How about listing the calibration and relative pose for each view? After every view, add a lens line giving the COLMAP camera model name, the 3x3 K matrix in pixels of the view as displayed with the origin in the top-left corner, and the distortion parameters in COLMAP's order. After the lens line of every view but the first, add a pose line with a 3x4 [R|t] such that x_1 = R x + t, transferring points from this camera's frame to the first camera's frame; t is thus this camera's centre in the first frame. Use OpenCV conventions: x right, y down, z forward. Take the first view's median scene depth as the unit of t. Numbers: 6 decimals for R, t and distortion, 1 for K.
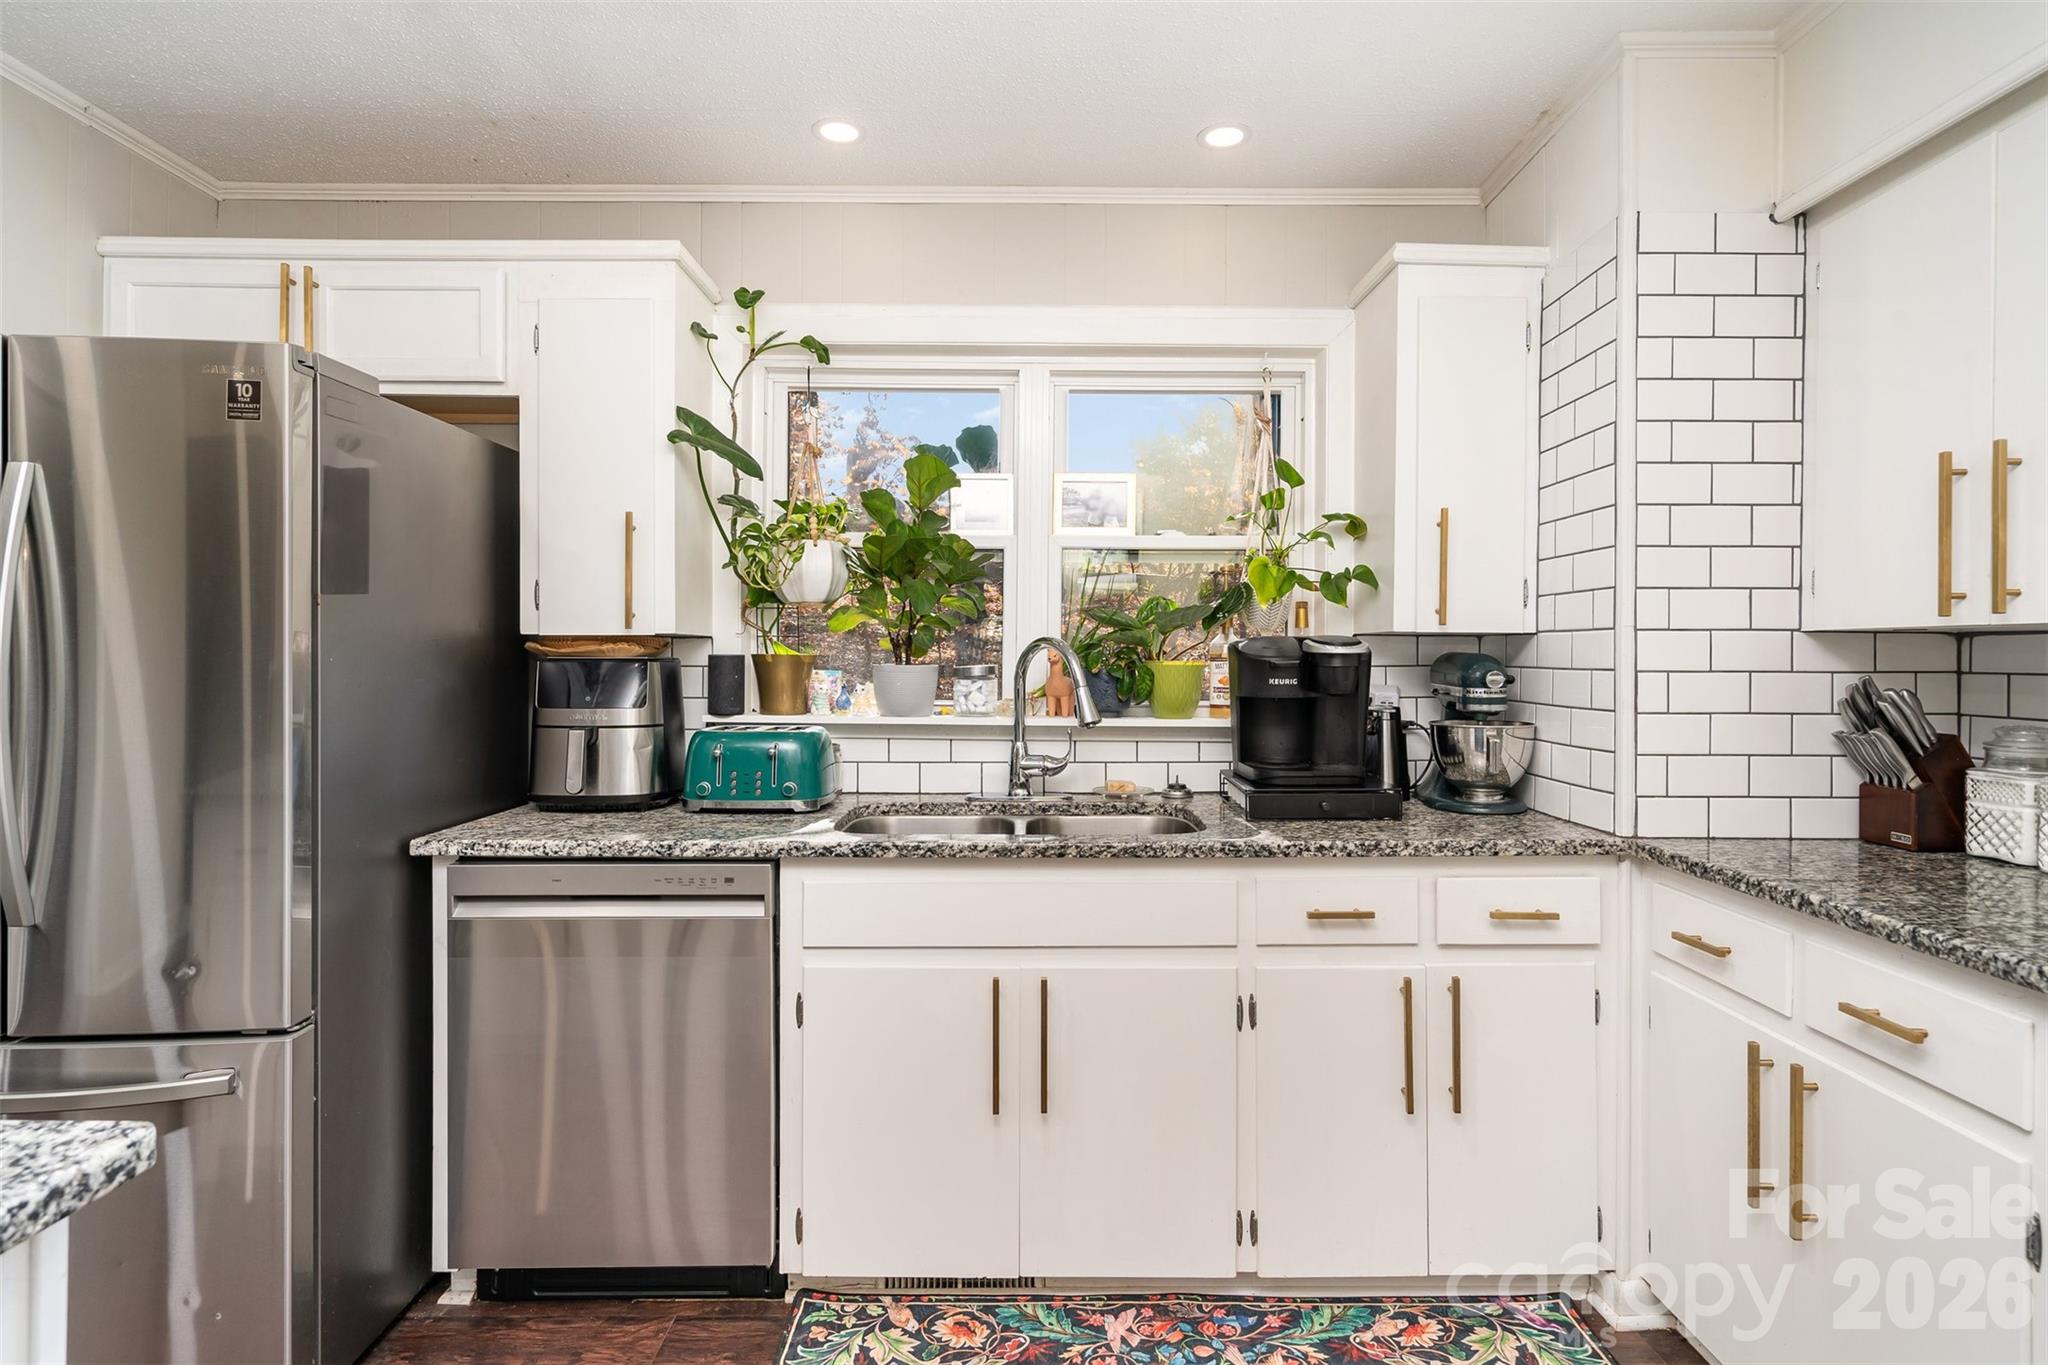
lens RADIAL K [[1063.0, 0, 1026.8], [0, 1063.0, 667.2], [0, 0, 1]] dist [0.001015, 0.000957]
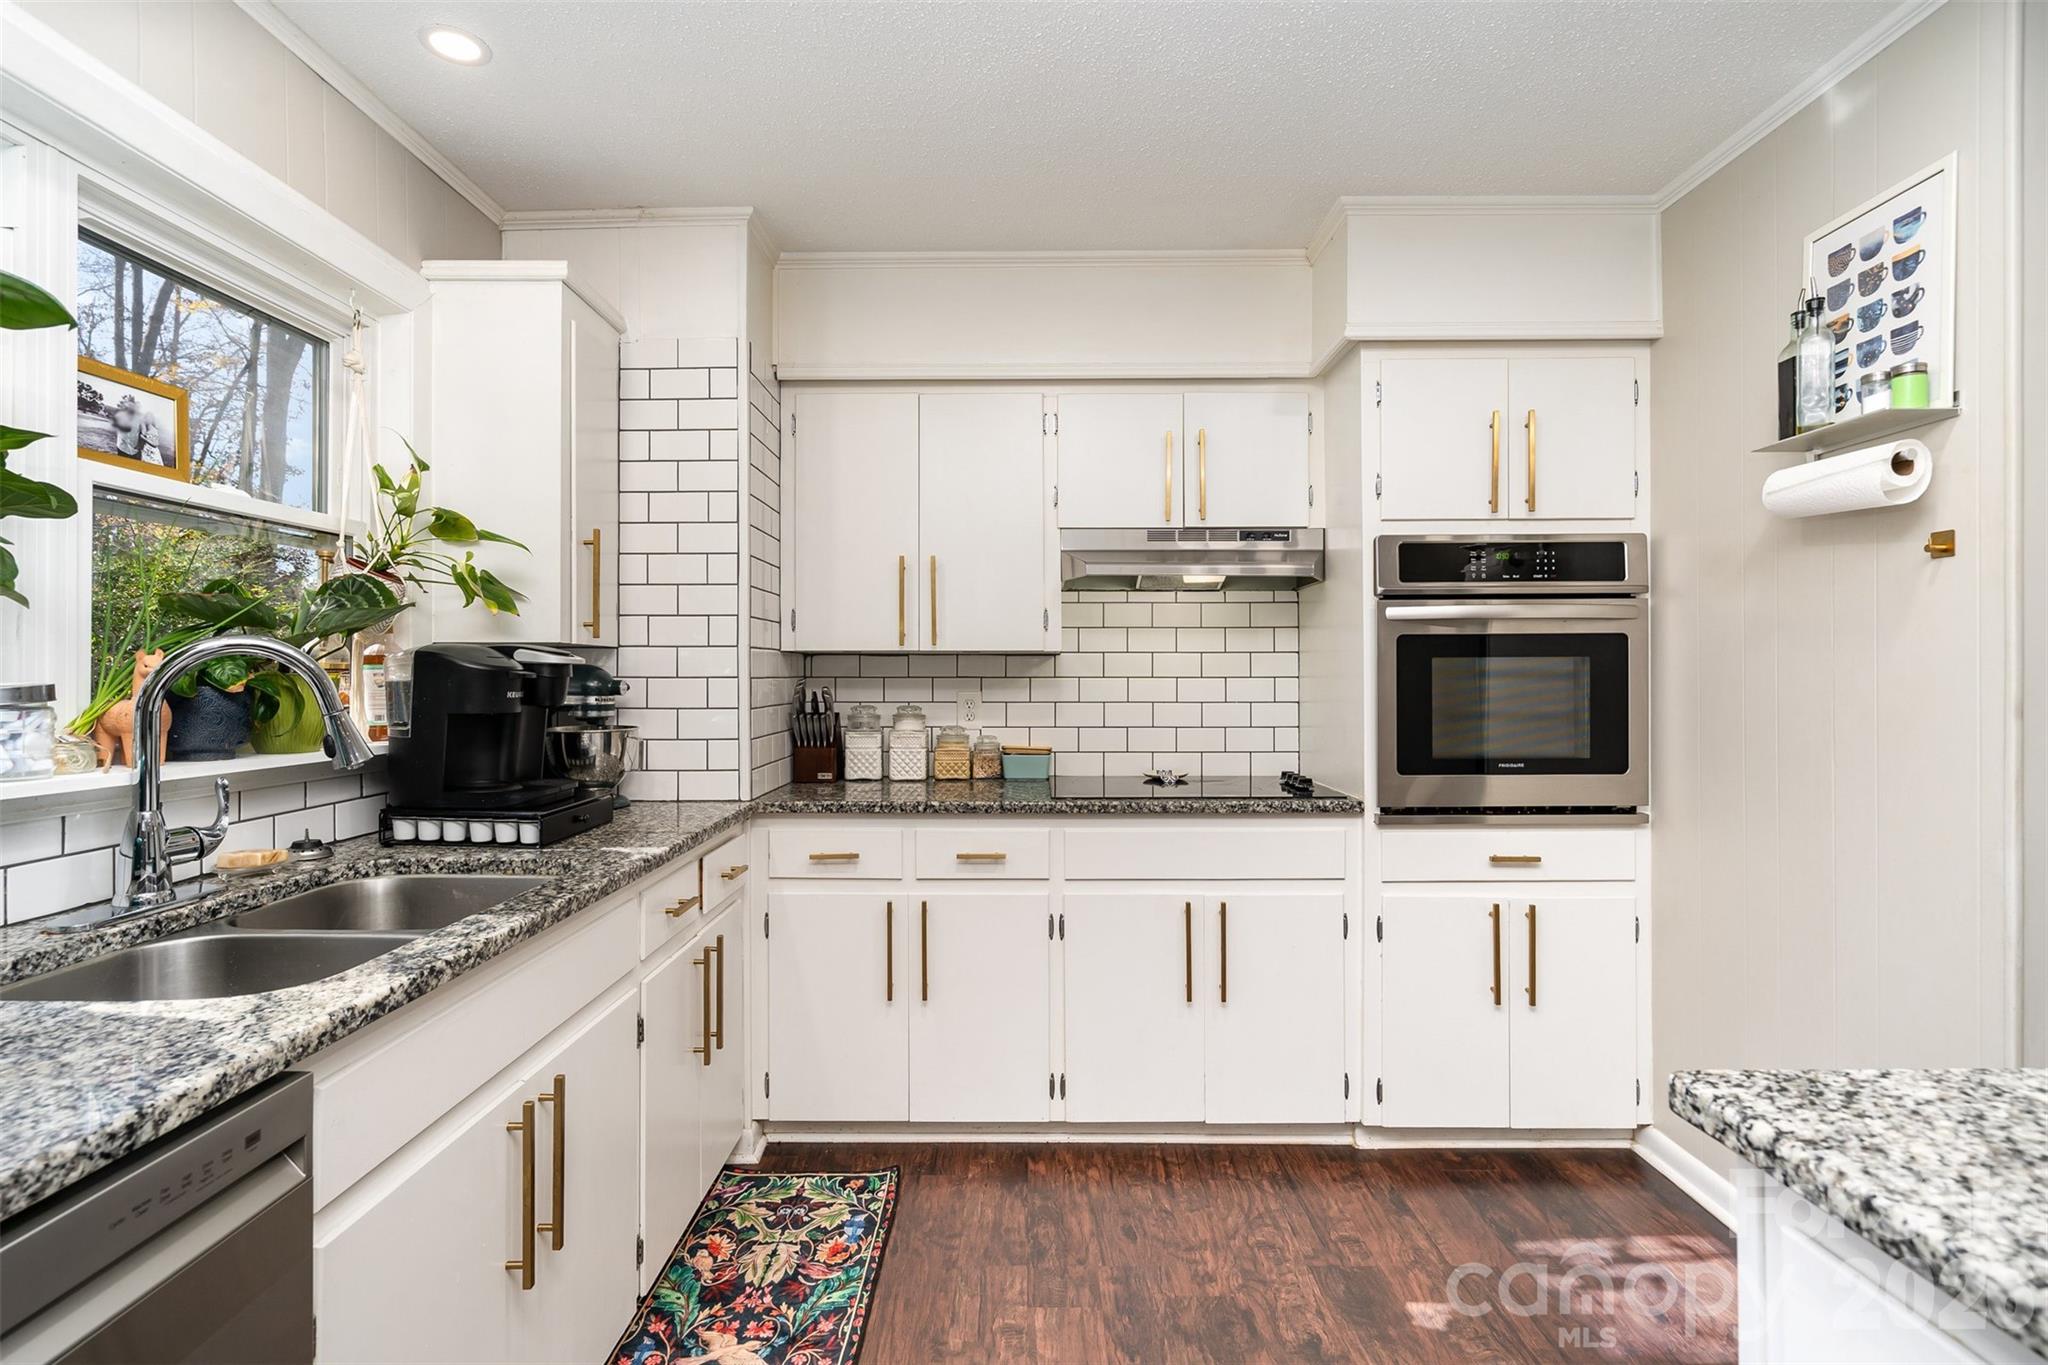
lens RADIAL K [[1024.8, 0, 1026.4], [0, 1024.8, 679.7], [0, 0, 1]] dist [-0.000474, 0.001276]
pose [[-0.015148, -0.011029, 0.999824, -0.738212], [0.010044, 0.999887, 0.011182, -0.005212], [-0.999835, 0.010212, -0.015036, 0.660220]]
